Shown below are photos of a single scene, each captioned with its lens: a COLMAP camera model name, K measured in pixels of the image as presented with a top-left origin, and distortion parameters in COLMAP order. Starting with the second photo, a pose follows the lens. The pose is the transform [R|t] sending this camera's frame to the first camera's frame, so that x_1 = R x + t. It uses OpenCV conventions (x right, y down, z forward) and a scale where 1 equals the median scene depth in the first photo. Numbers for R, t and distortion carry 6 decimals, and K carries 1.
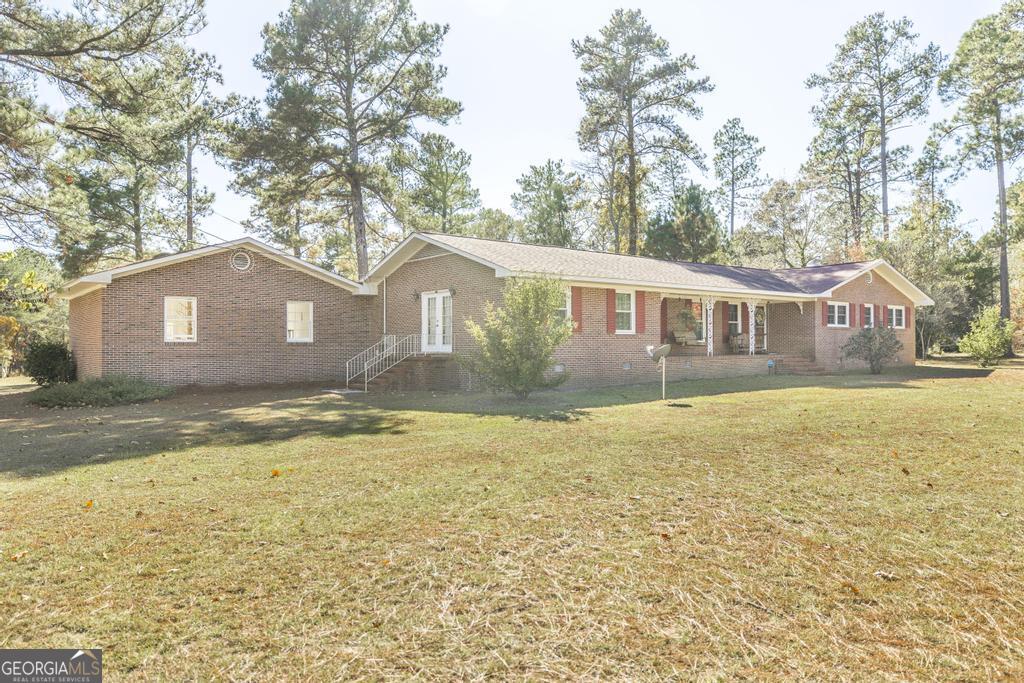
lens RADIAL K [[732.9, 0, 511.6], [0, 732.9, 349.7], [0, 0, 1]] dist [-0.004420, 0.004619]
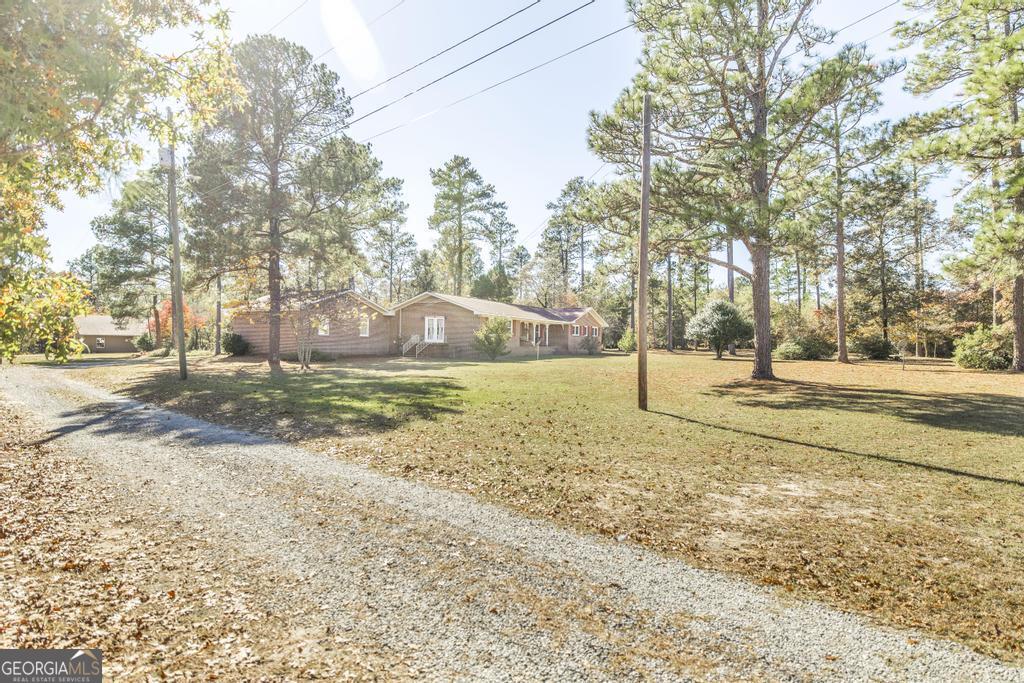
lens RADIAL K [[569.9, 0, 512.3], [0, 569.9, 340.9], [0, 0, 1]] dist [0.003187, -0.000700]
pose [[0.922586, 0.022607, 0.385127, -0.279616], [-0.021084, 0.999744, -0.008177, 0.003937], [-0.385214, -0.000576, 0.922827, -0.386982]]
